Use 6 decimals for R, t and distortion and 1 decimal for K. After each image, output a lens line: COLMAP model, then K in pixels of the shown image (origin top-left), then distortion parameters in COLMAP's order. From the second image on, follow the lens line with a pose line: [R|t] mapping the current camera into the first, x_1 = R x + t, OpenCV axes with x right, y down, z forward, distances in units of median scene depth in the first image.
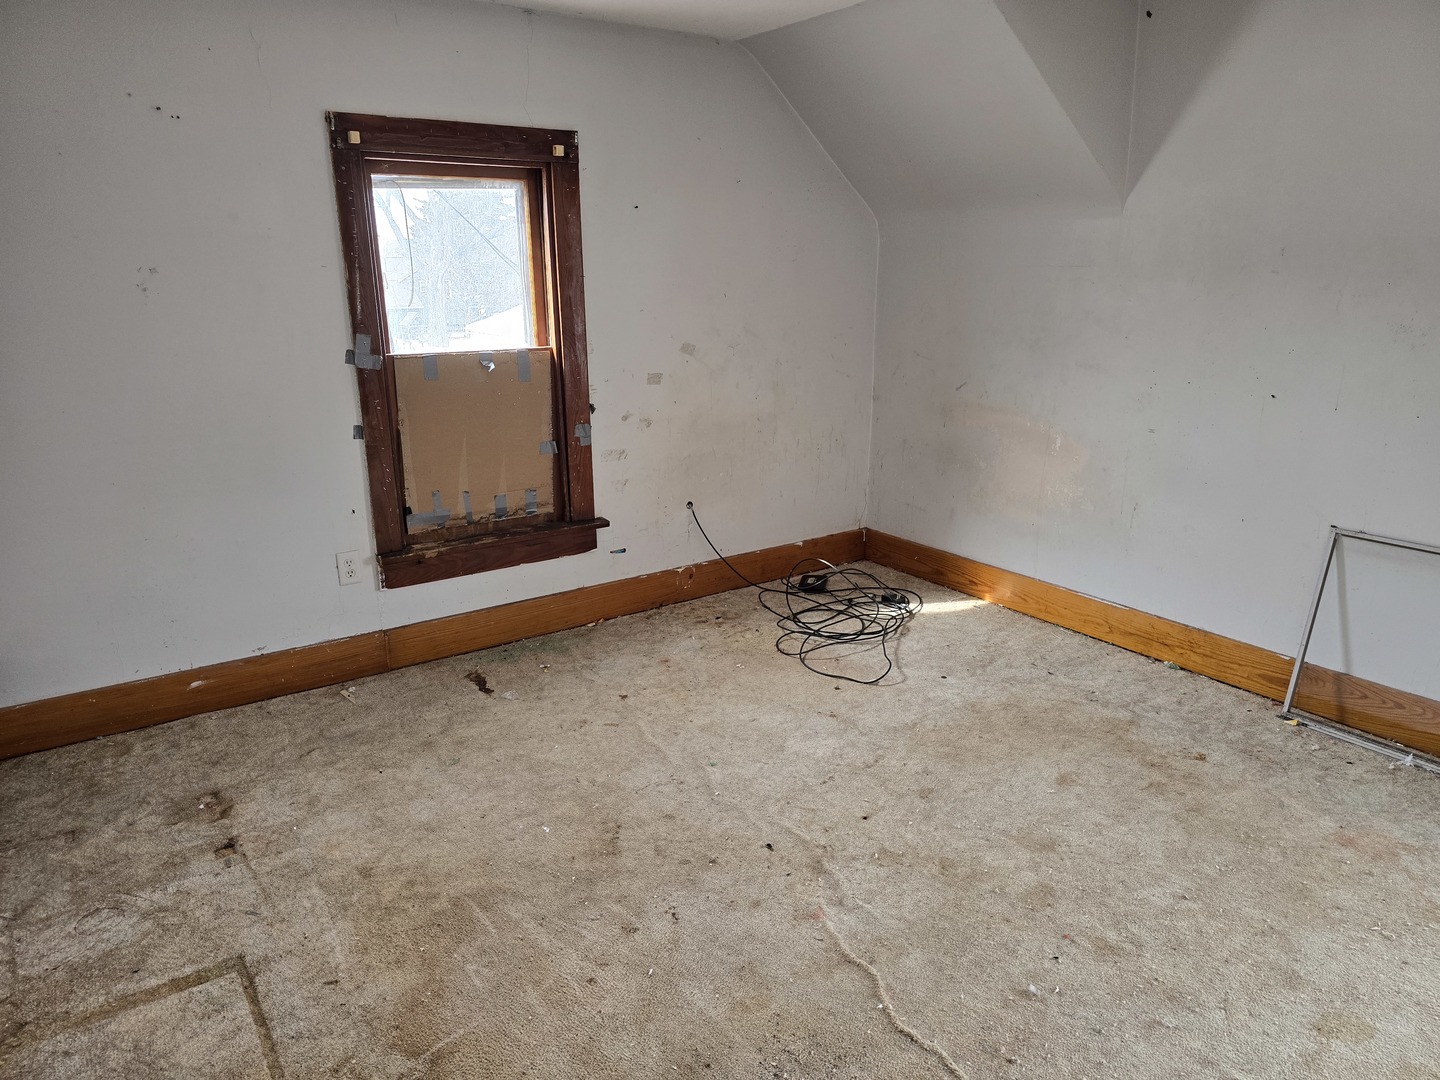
lens RADIAL K [[969.9, 0, 717.2], [0, 969.9, 548.5], [0, 0, 1]] dist [0.044616, -0.034245]
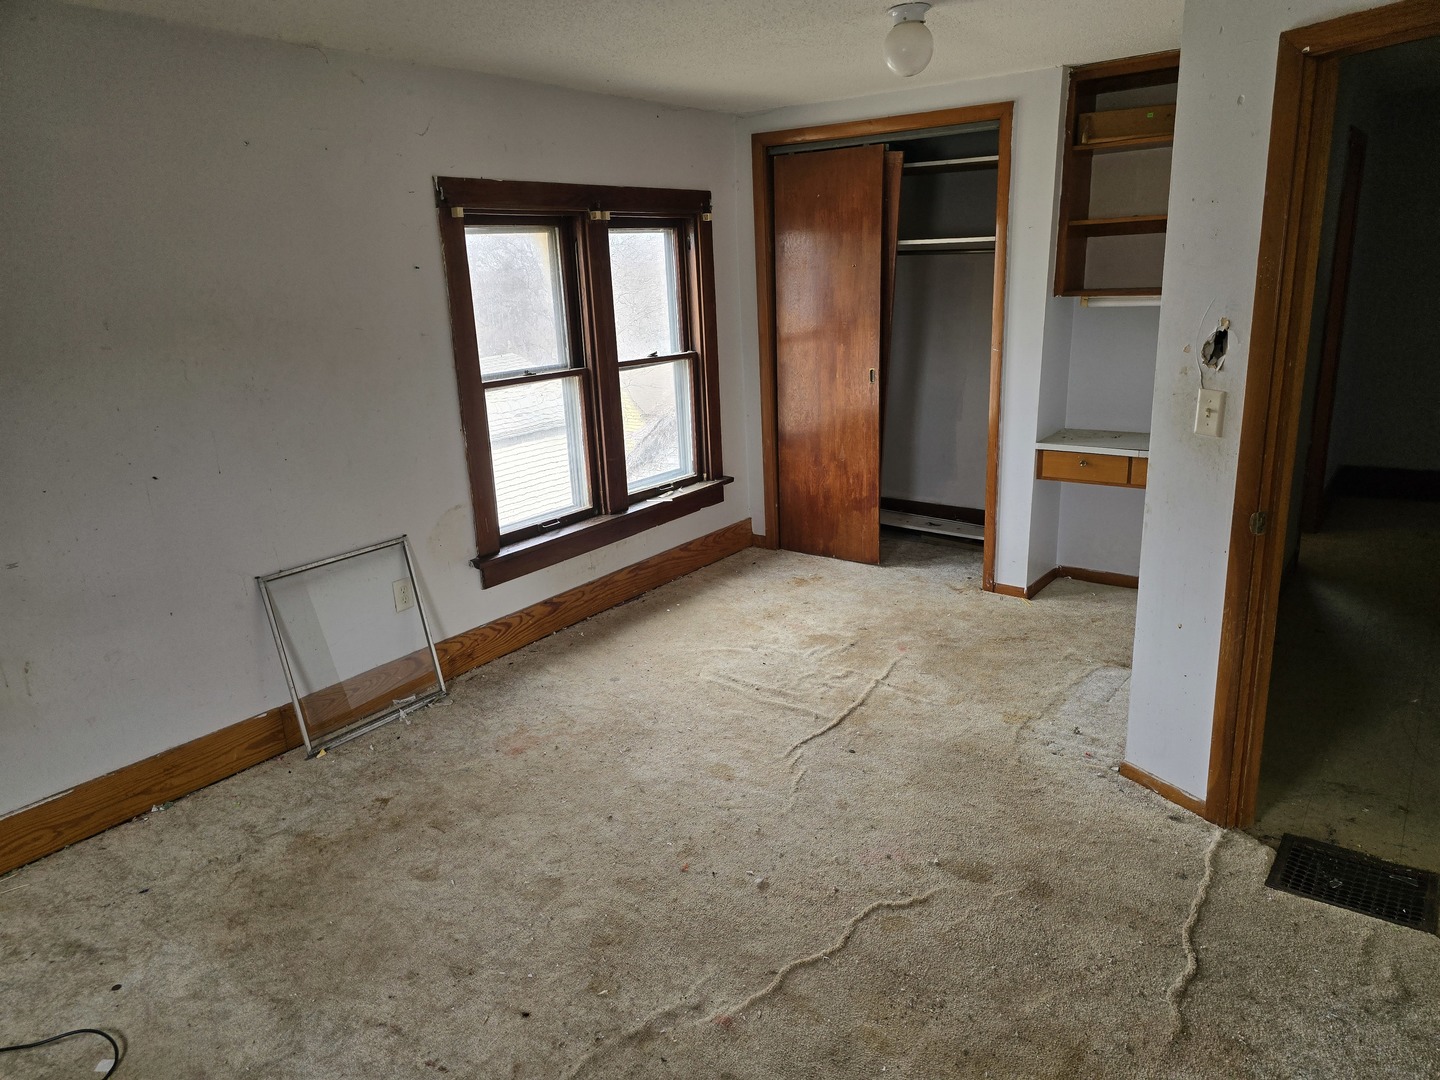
lens RADIAL K [[969.9, 0, 719.6], [0, 969.9, 535.6], [0, 0, 1]] dist [0.044616, -0.034245]
pose [[-0.313762, -0.236534, 0.919568, -0.489964], [0.314238, 0.888031, 0.335642, -0.264268], [-0.895996, 0.394274, -0.204302, 0.774522]]
